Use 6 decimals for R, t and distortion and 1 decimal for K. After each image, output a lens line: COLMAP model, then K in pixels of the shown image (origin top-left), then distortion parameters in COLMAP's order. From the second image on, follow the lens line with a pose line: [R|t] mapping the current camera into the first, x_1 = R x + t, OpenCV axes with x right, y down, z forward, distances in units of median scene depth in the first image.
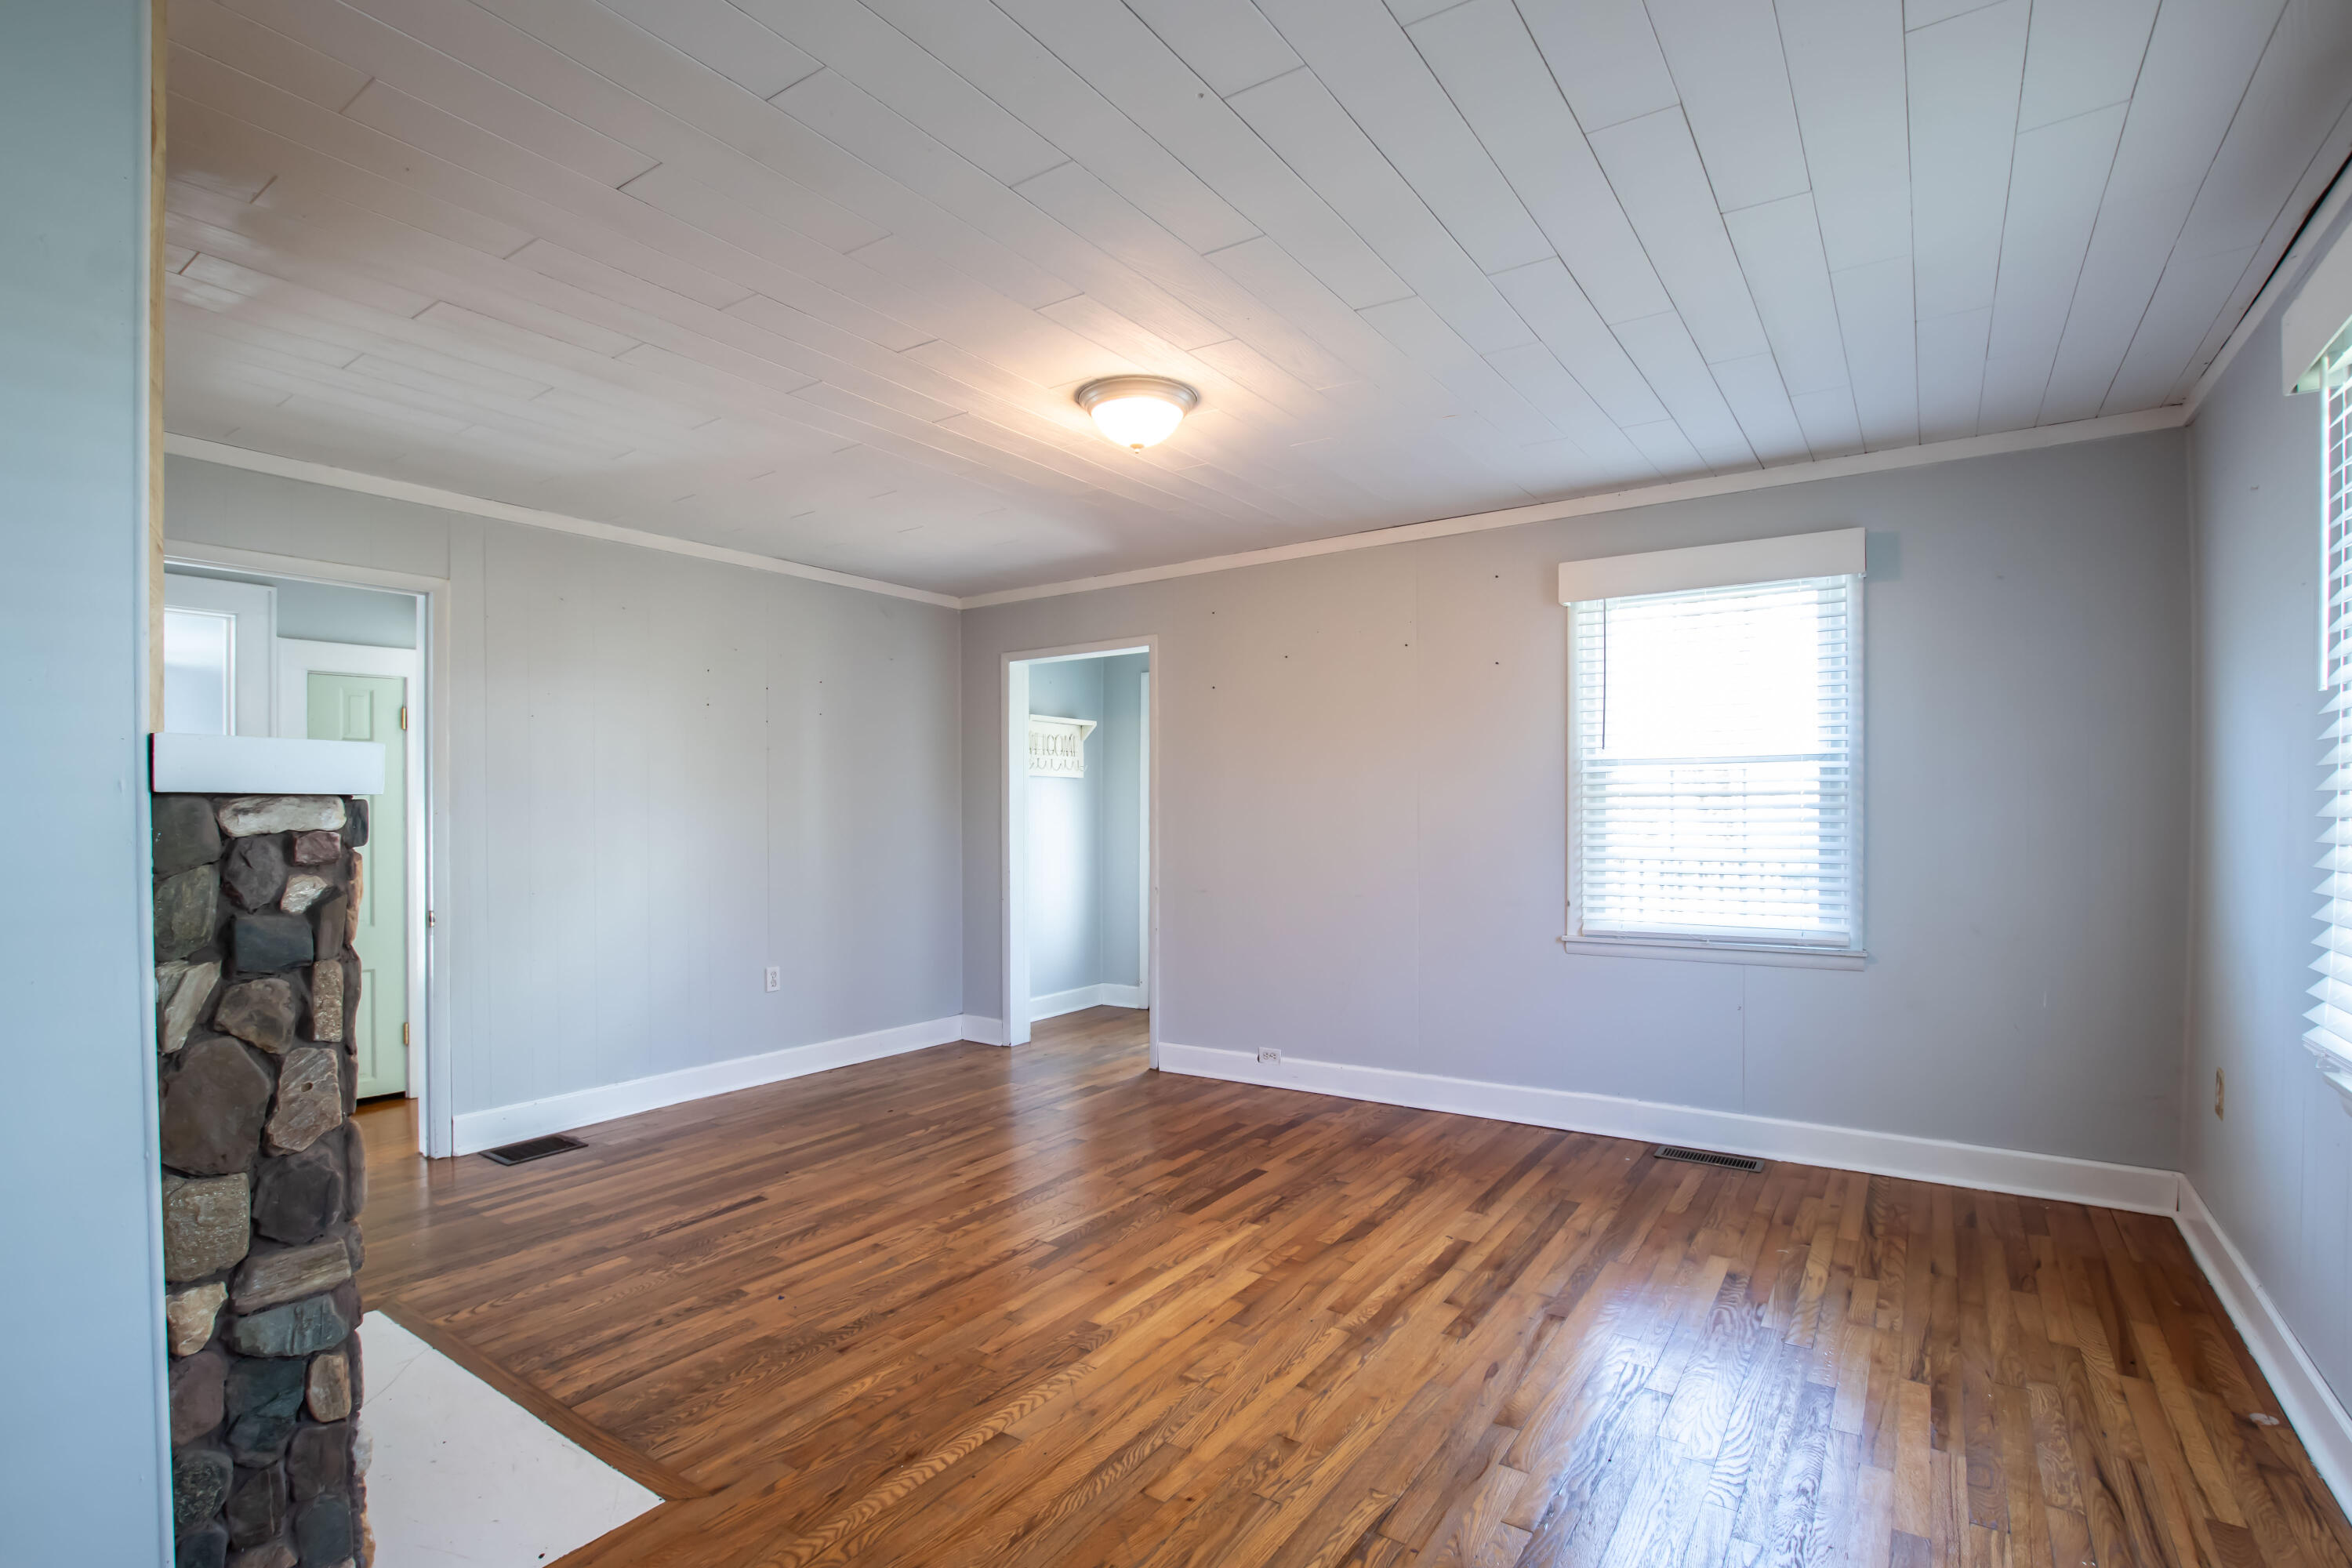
lens RADIAL K [[1112.9, 0, 1176.0], [0, 1112.9, 784.0], [0, 0, 1]] dist [-0.023923, 0.001233]
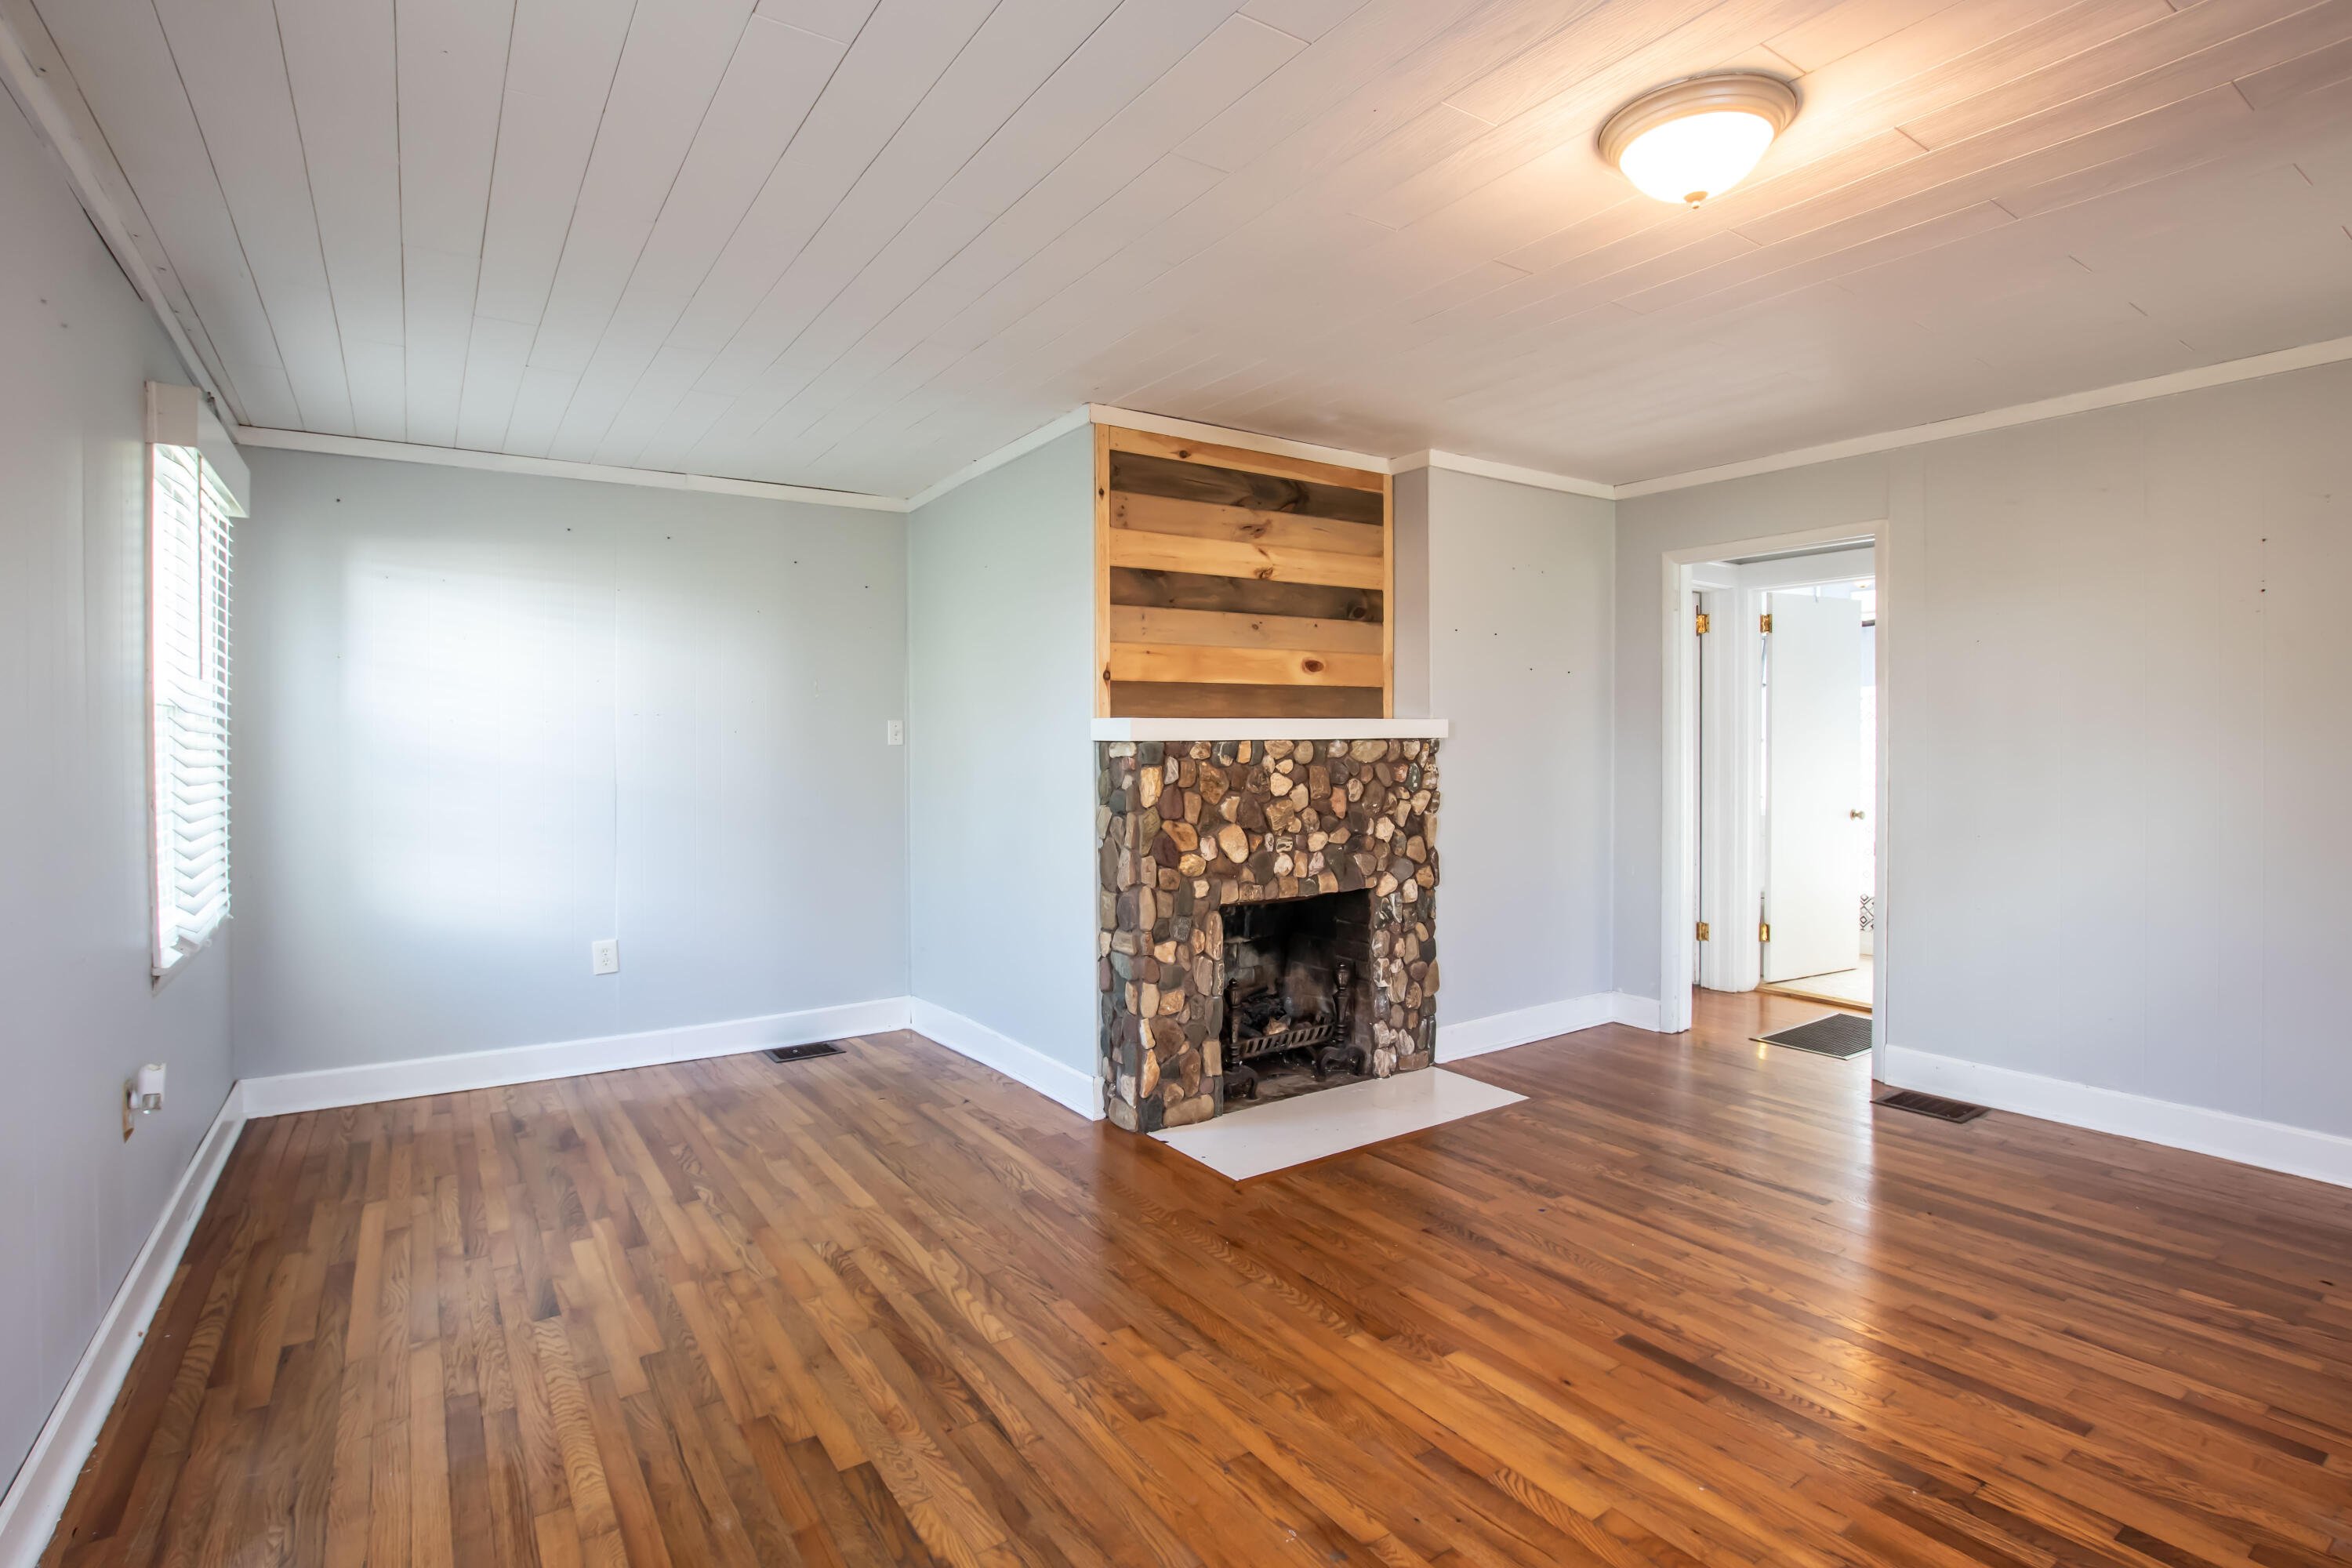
lens RADIAL K [[1112.2, 0, 1159.3], [0, 1112.2, 740.7], [0, 0, 1]] dist [-0.026991, 0.000140]
pose [[-0.366191, 0.006142, -0.930519, 0.735468], [0.023314, 0.999725, -0.002576, 0.008419], [0.930248, -0.022637, -0.366234, 1.022211]]
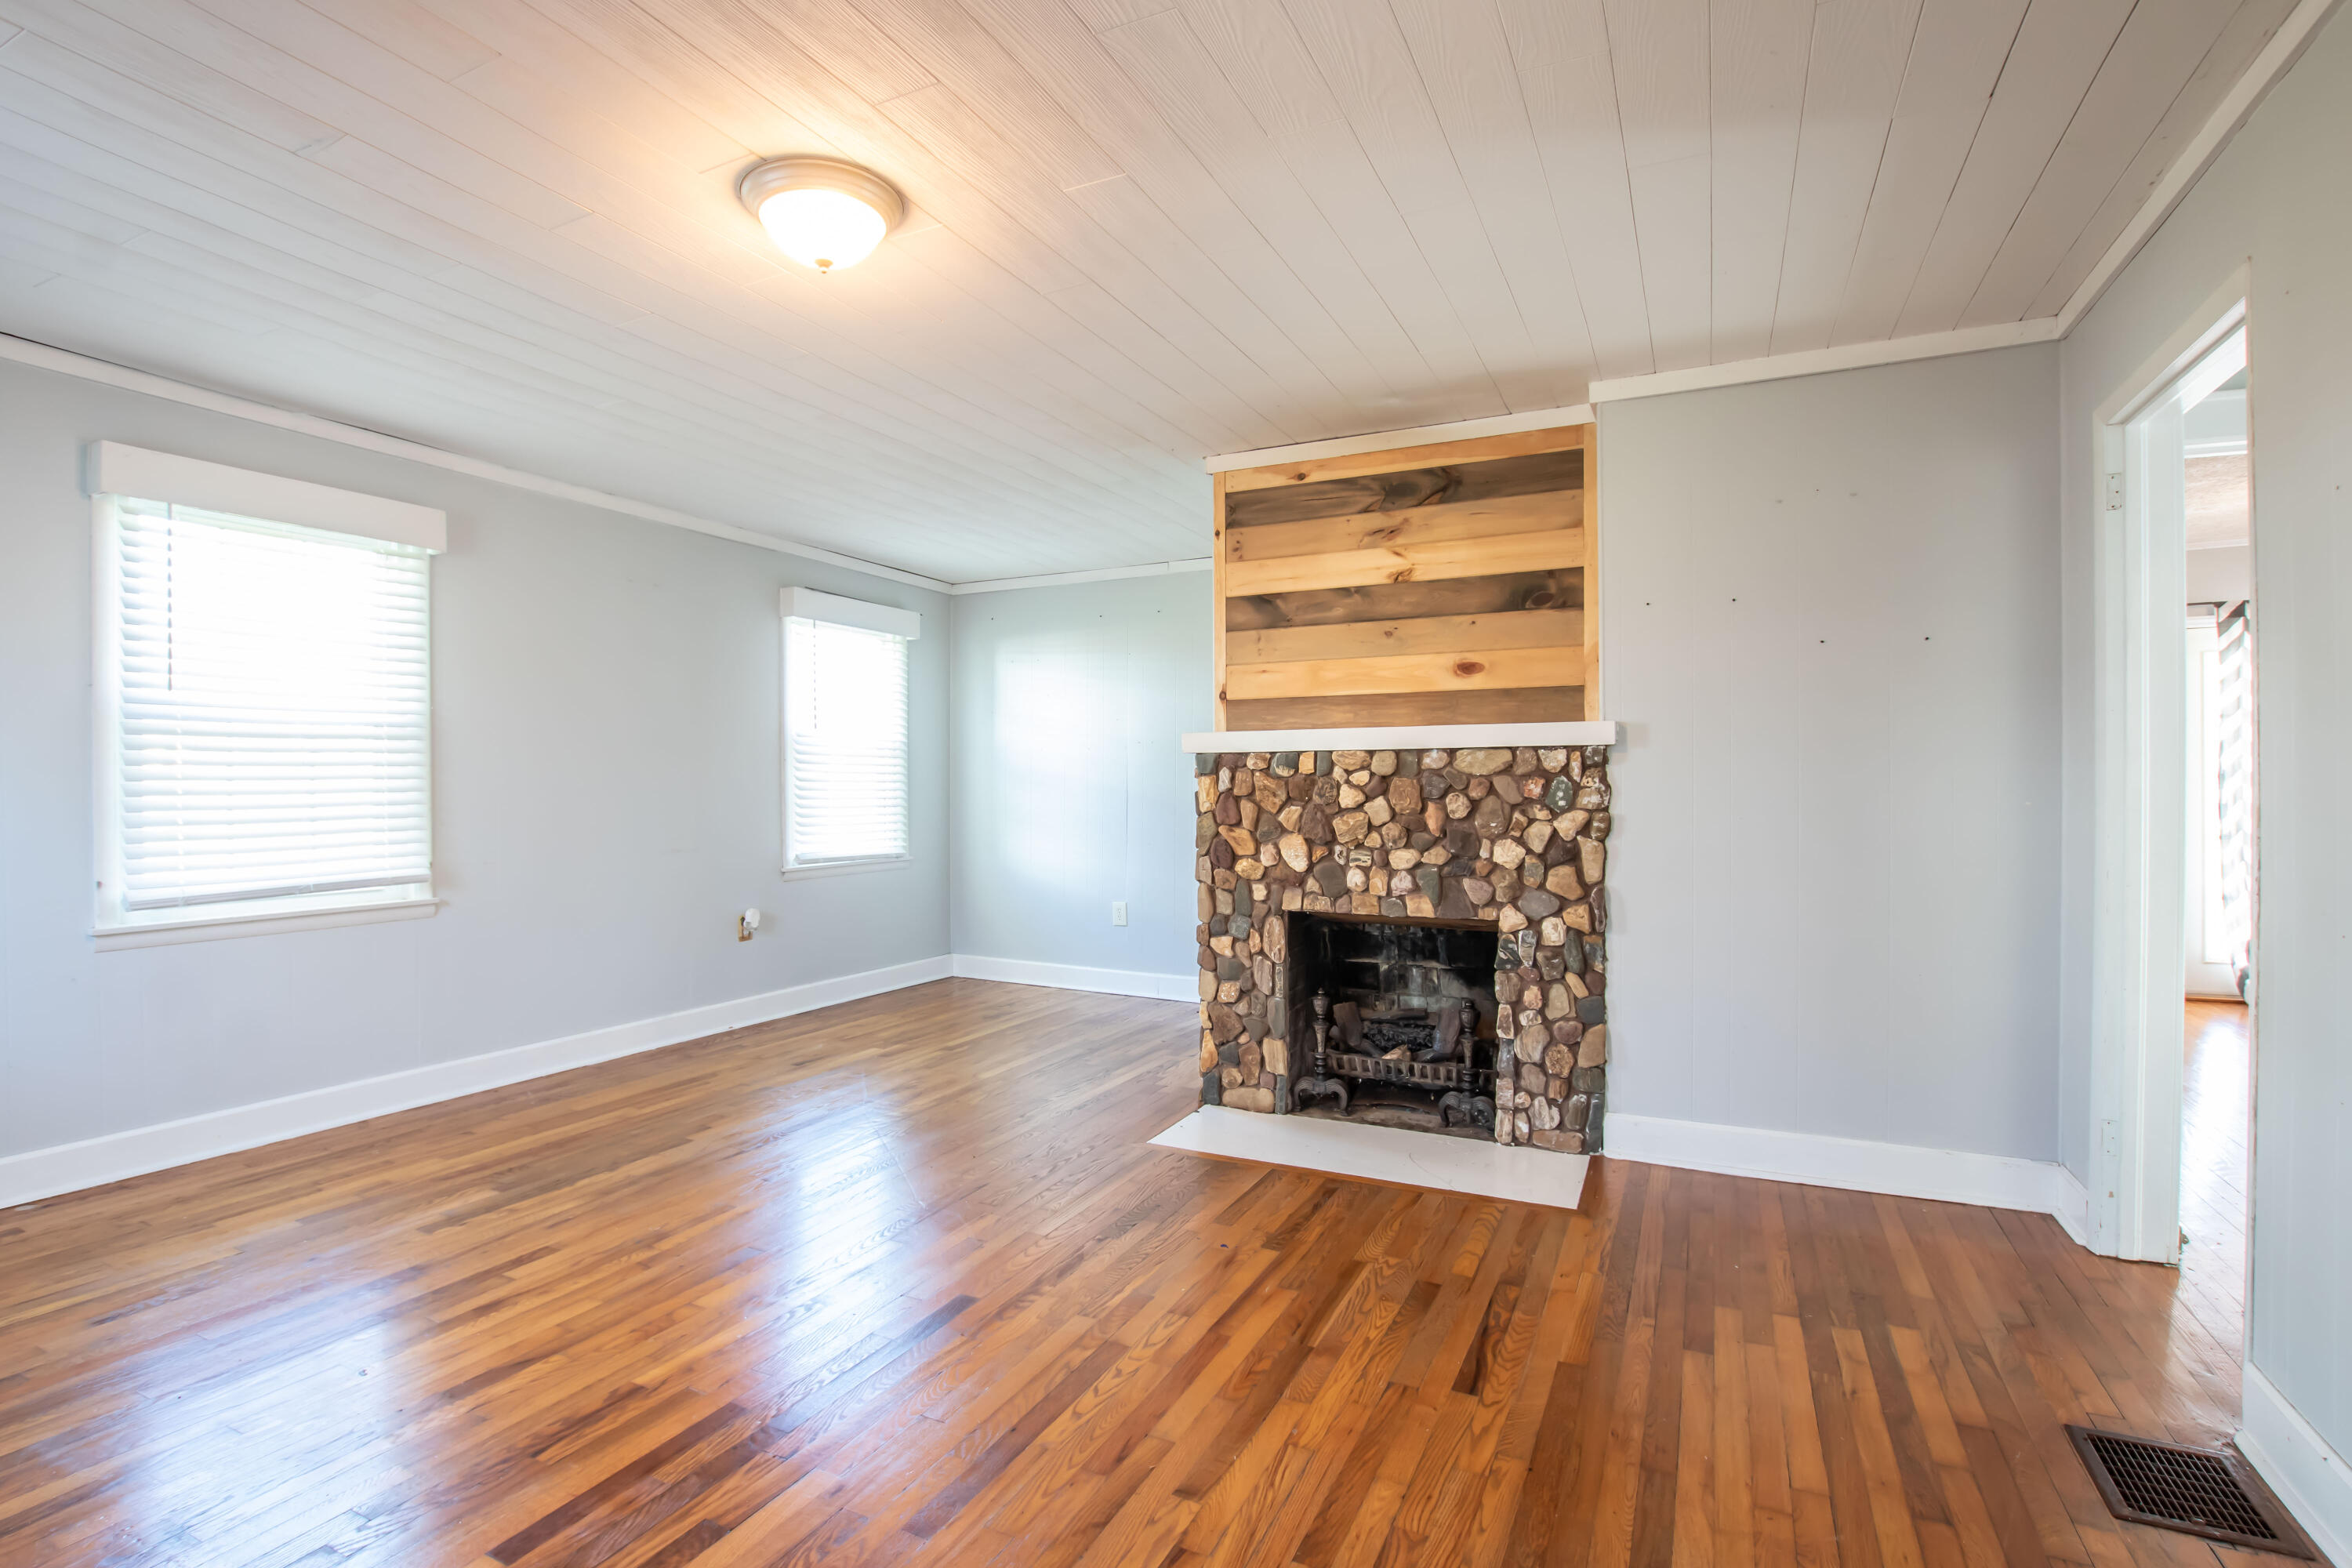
lens RADIAL K [[1112.9, 0, 1176.0], [0, 1112.9, 784.0], [0, 0, 1]] dist [-0.023923, 0.001233]
pose [[-0.987363, 0.007765, -0.158287, -0.156620], [0.010371, 0.999824, -0.015648, 0.064885], [0.158137, -0.017092, -0.987269, 1.917176]]
